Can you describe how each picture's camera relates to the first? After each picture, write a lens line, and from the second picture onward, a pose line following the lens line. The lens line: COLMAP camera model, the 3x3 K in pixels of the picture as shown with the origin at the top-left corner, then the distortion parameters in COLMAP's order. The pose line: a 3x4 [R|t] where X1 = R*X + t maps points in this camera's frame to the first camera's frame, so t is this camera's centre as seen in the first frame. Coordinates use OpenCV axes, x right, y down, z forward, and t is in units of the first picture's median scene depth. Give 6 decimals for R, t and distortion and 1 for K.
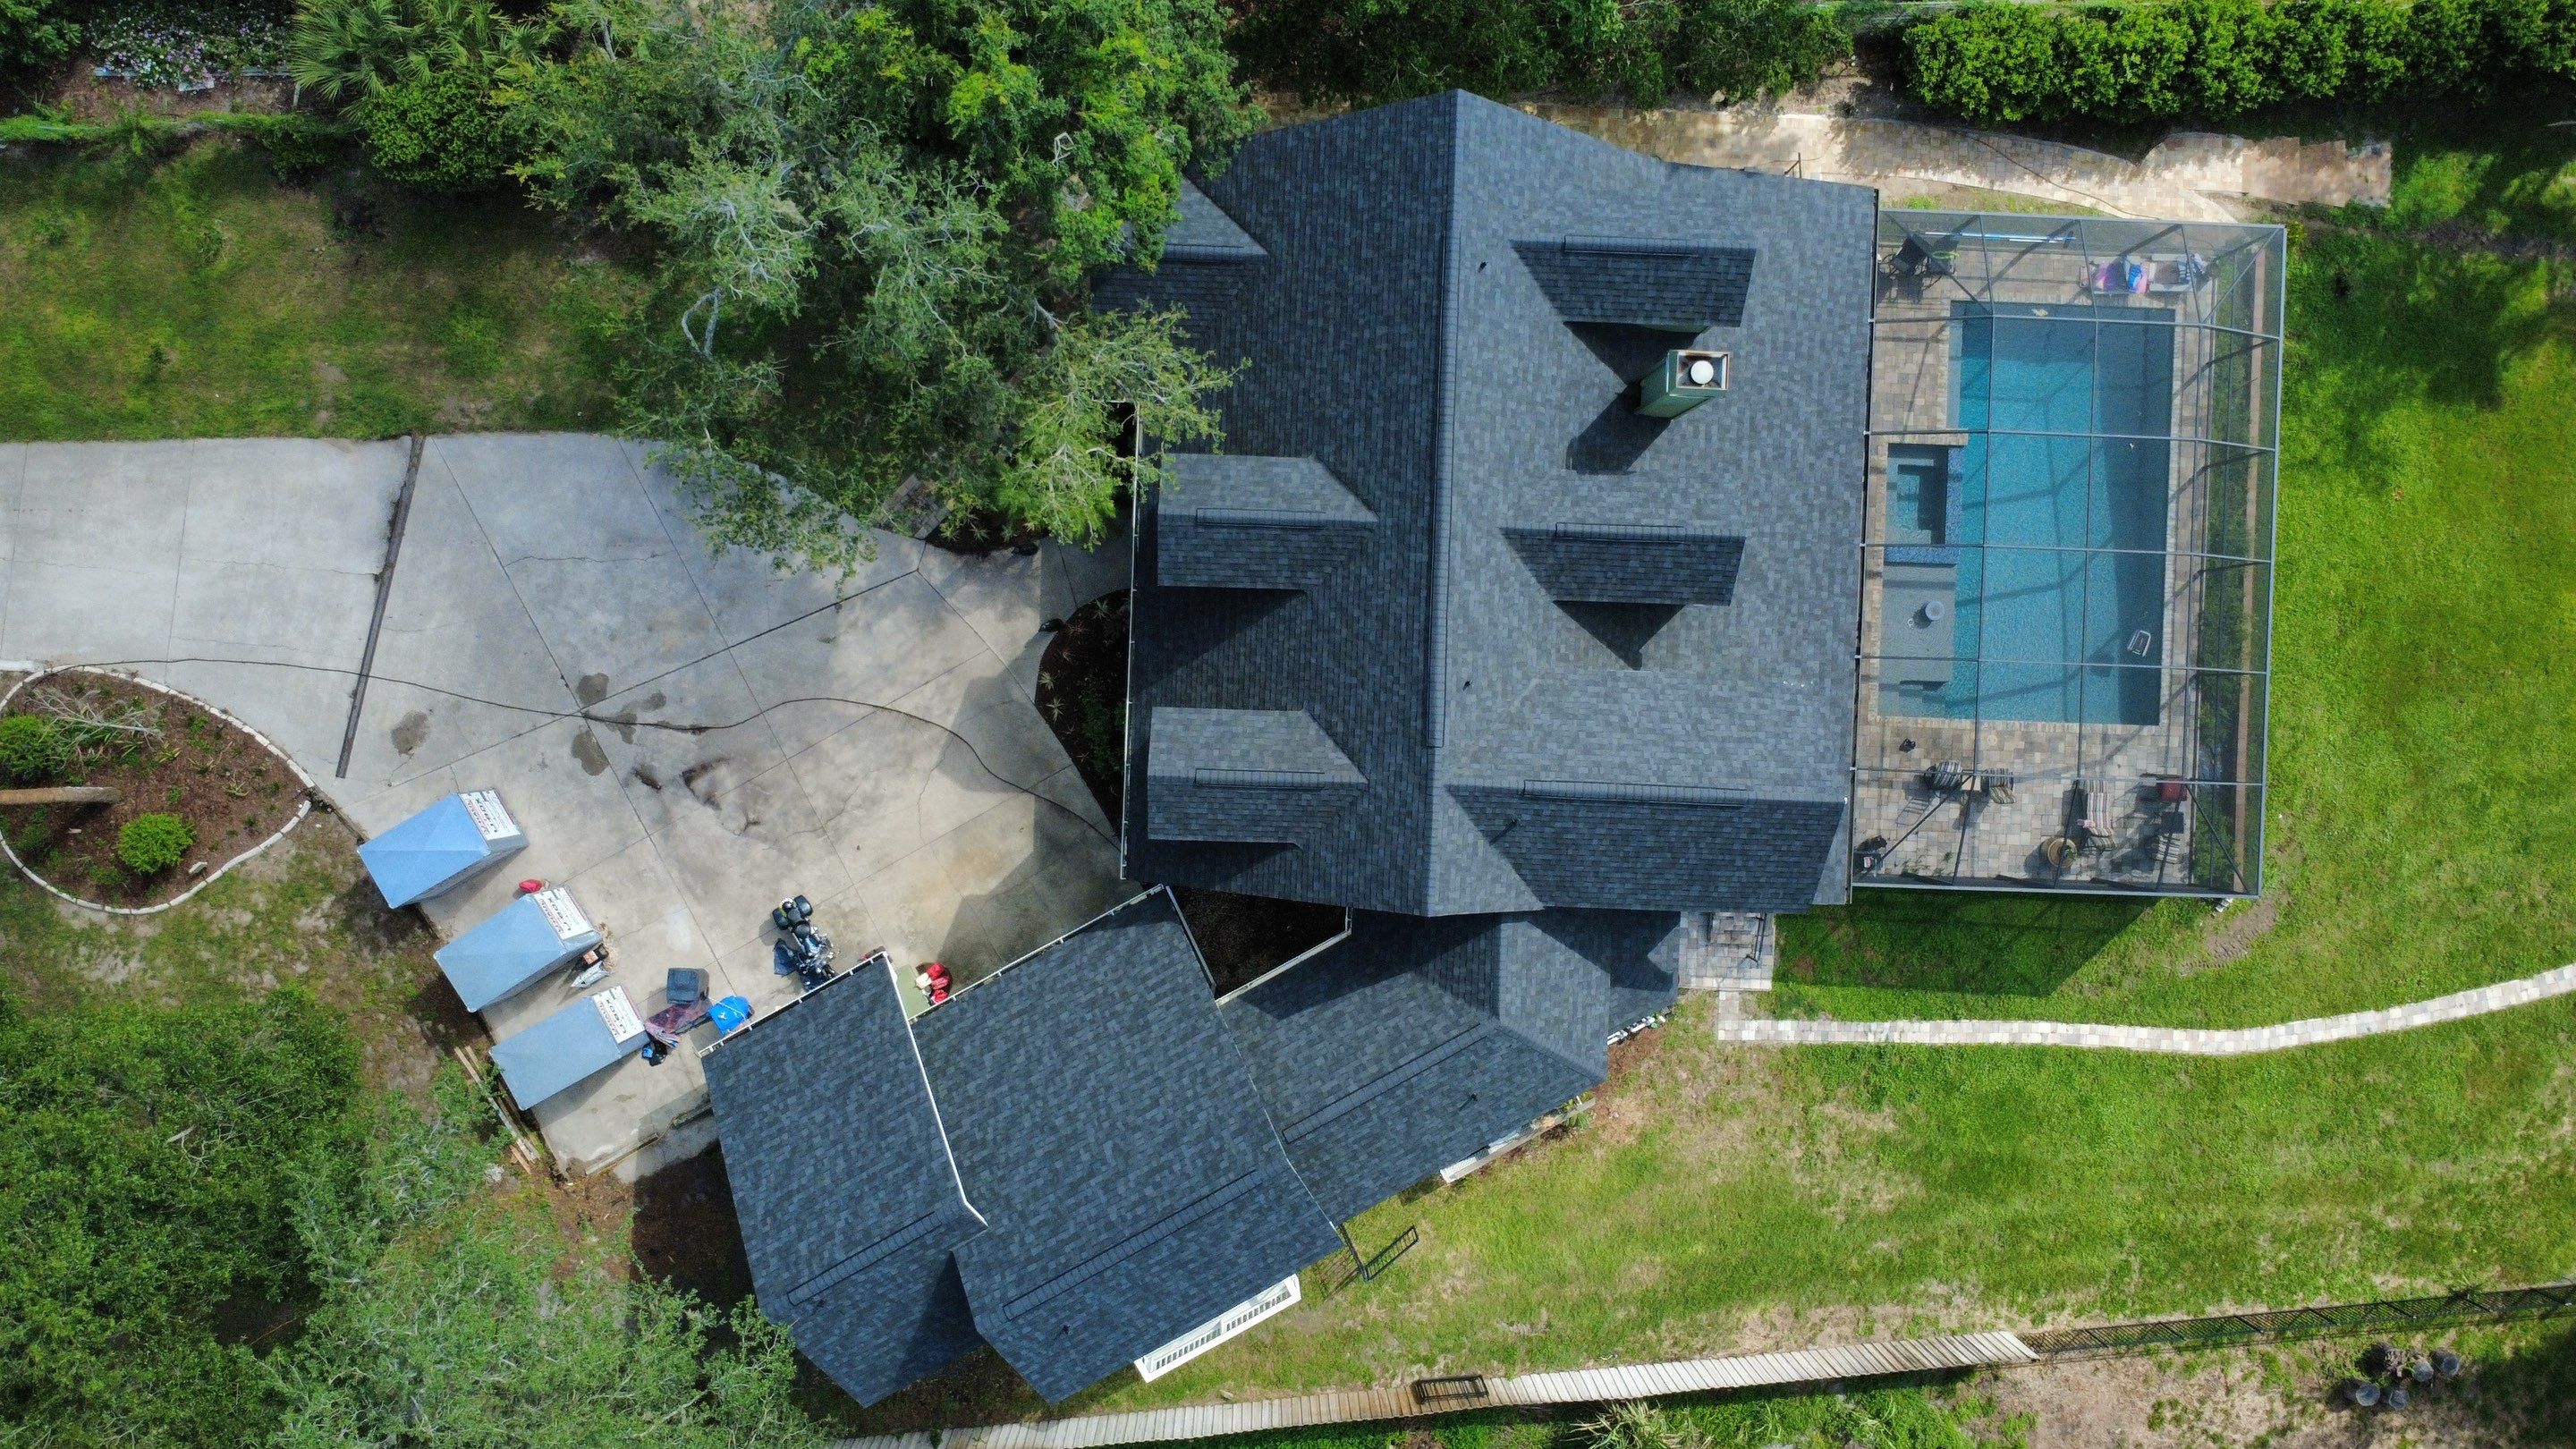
lens RADIAL K [[1866.8, 0, 1287.5], [0, 1866.8, 725.8], [0, 0, 1]] dist [-0.000200, 0.002385]
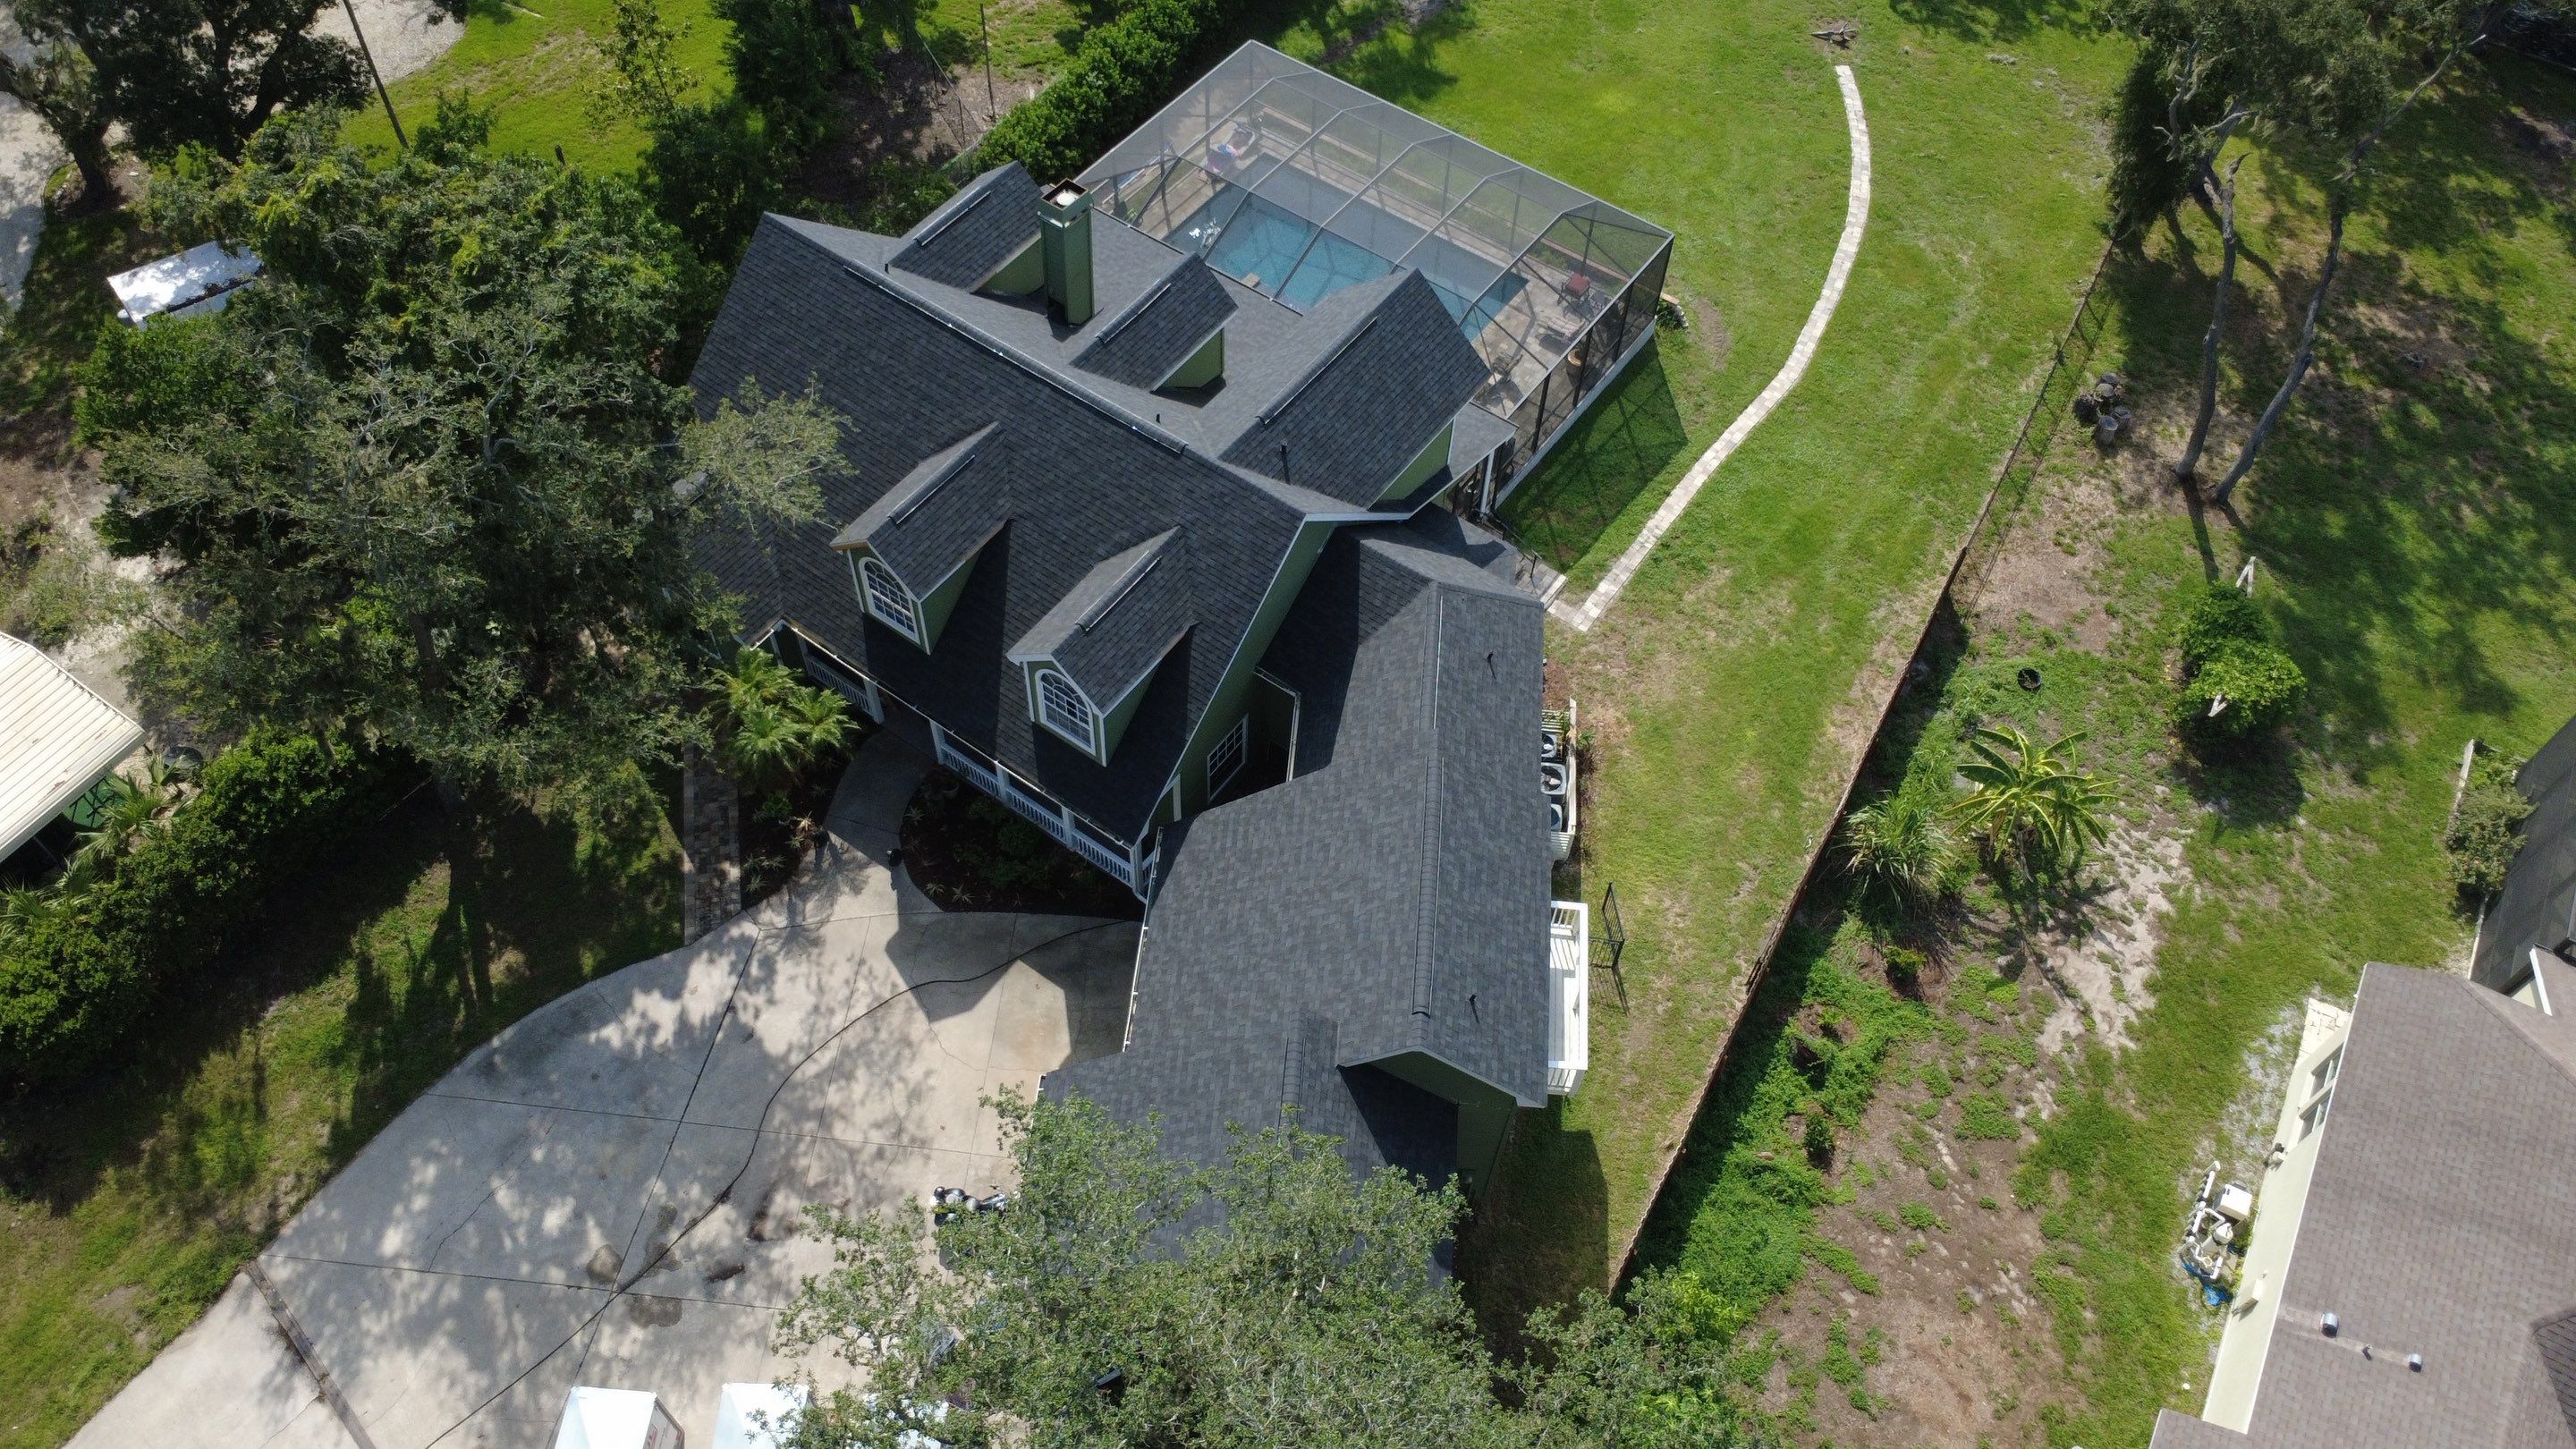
lens RADIAL K [[1866.8, 0, 1290.9], [0, 1866.8, 720.8], [0, 0, 1]] dist [-0.000200, 0.002385]
pose [[0.553388, -0.680360, 0.480492, -0.441068], [0.832868, 0.458665, -0.309769, 0.400486], [-0.009630, 0.571608, 0.820470, 0.137139]]
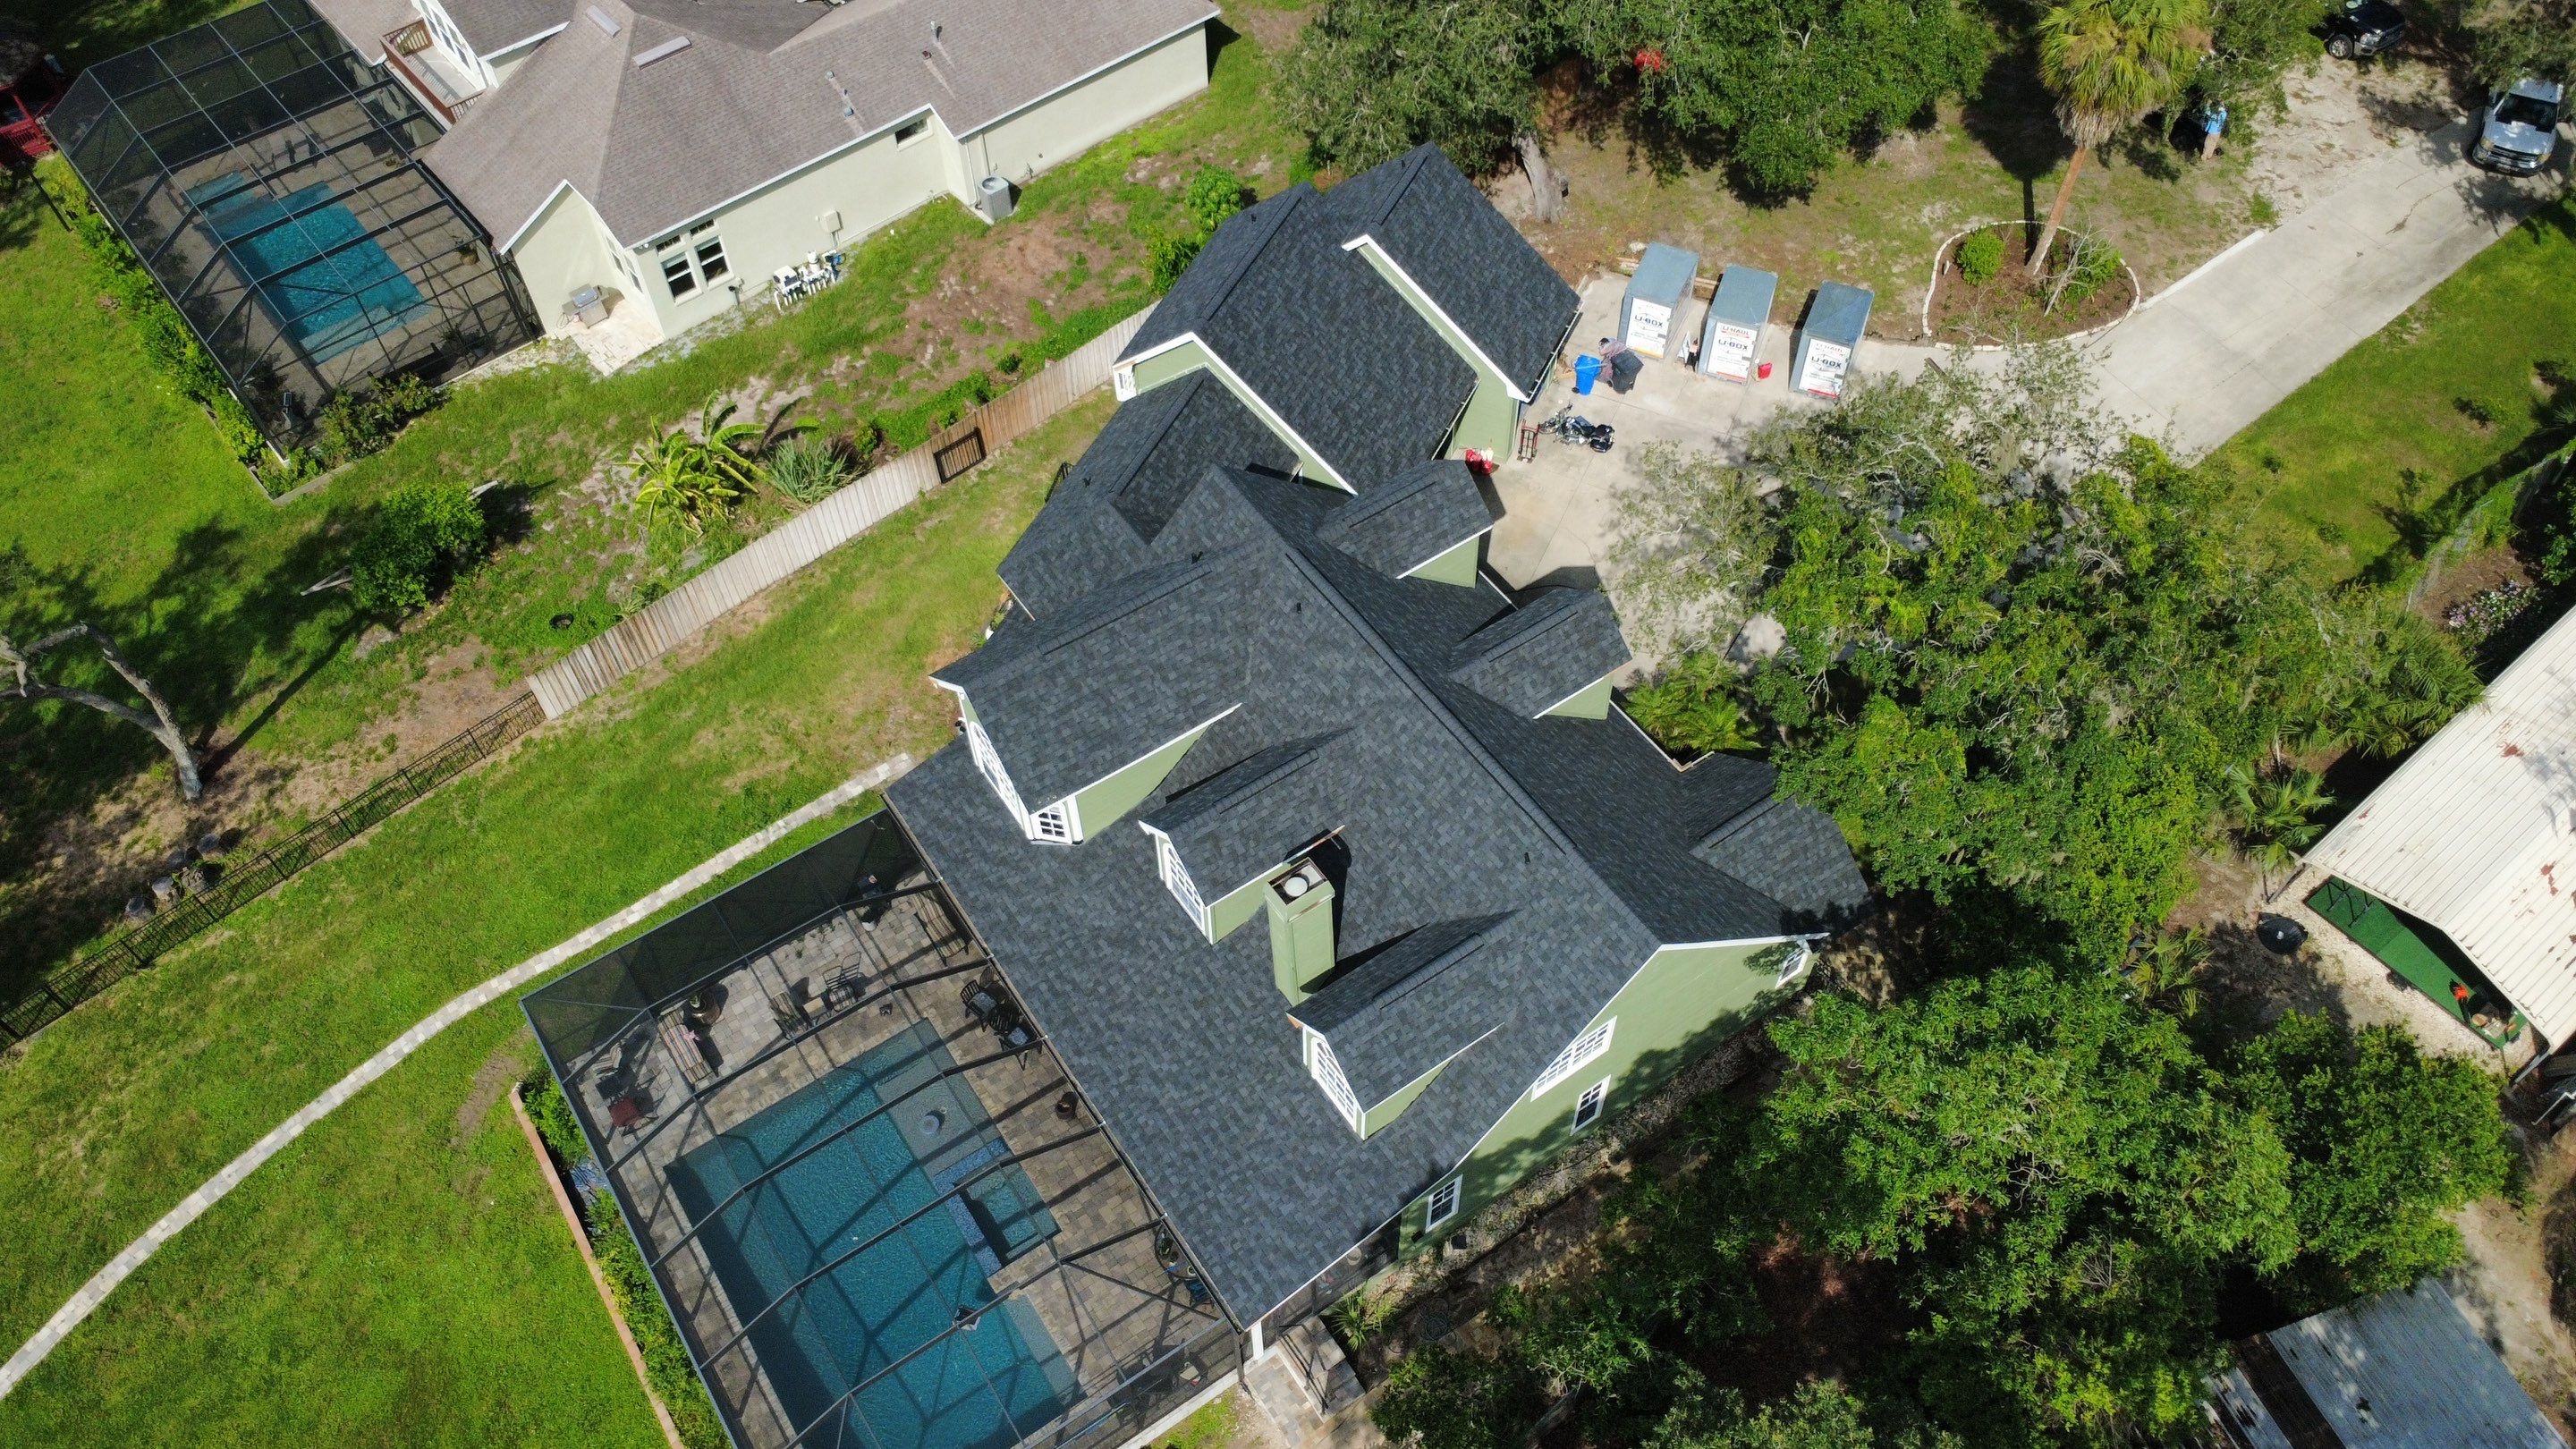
lens RADIAL K [[1866.8, 0, 1277.2], [0, 1866.8, 728.3], [0, 0, 1]] dist [-0.000200, 0.002385]
pose [[-0.809136, 0.466555, -0.357248, 0.457132], [-0.587621, -0.641829, 0.492704, -0.519525], [0.000581, 0.608591, 0.793484, 0.110510]]
